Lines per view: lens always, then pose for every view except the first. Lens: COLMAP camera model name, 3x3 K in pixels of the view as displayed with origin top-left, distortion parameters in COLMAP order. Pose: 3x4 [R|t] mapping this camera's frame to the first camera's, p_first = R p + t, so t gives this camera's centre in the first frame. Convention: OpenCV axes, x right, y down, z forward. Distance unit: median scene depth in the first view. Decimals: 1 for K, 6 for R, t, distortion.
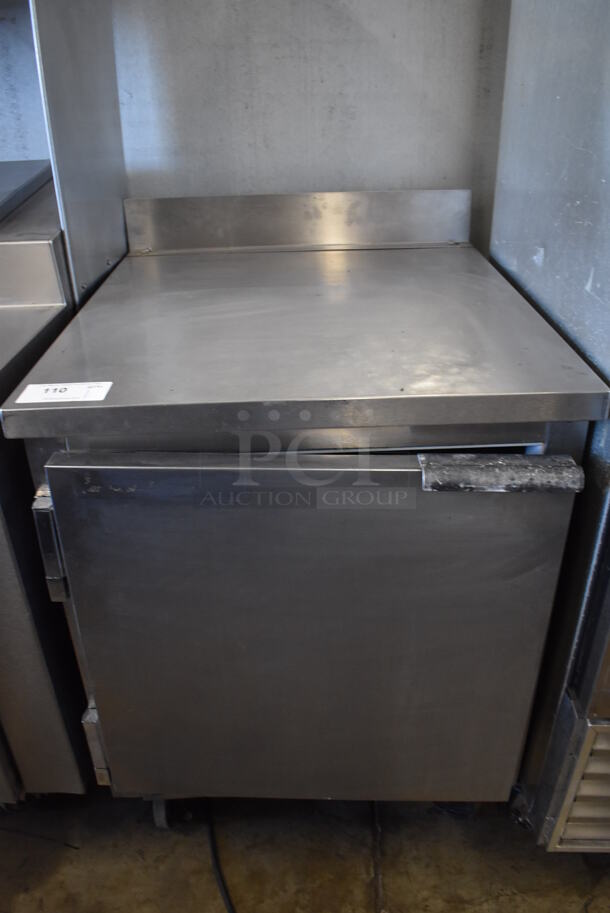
lens RADIAL K [[724.1, 0, 305.0], [0, 724.1, 456.5], [0, 0, 1]] dist [-0.093365, 0.008806]
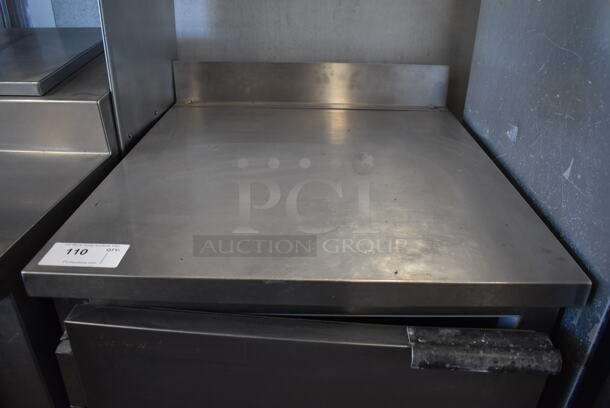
lens RADIAL K [[484.2, 0, 305.0], [0, 484.2, 204.0], [0, 0, 1]] dist [-0.088615, 0.000926]
pose [[0.998738, 0.047929, -0.014978, 0.004467], [-0.048342, 0.998422, -0.028563, -0.117646], [0.013585, 0.029251, 0.999480, 0.203385]]
